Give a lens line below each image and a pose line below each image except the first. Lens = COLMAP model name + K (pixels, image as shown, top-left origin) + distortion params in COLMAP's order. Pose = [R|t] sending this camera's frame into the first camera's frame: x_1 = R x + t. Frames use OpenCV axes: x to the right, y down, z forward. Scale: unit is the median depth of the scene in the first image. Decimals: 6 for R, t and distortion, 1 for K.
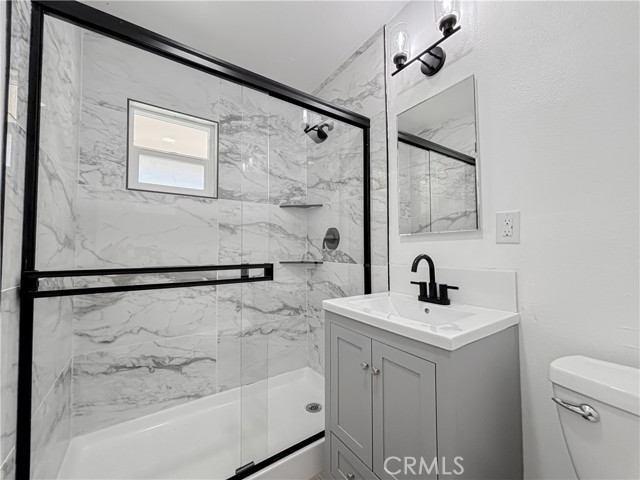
lens RADIAL K [[260.8, 0, 320.7], [0, 260.8, 241.1], [0, 0, 1]] dist [0.013098, -0.002365]
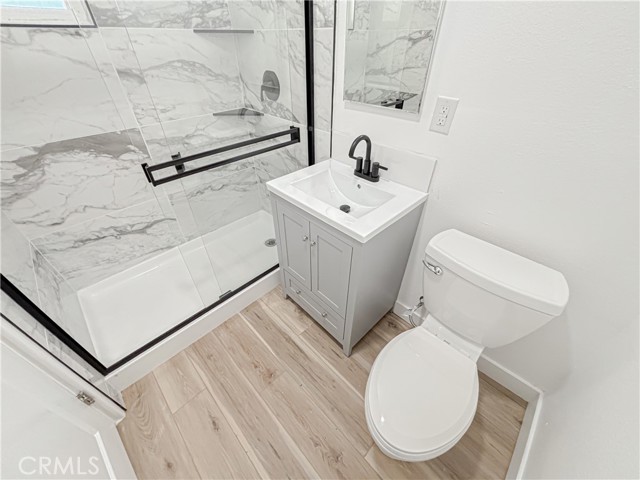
lens RADIAL K [[260.8, 0, 320.5], [0, 260.8, 239.0], [0, 0, 1]] dist [0.013098, -0.002365]
pose [[0.985538, -0.099207, 0.137376, 0.041838], [-0.012369, 0.766426, 0.642214, -0.205509], [-0.169001, -0.634626, 0.754115, 0.016020]]
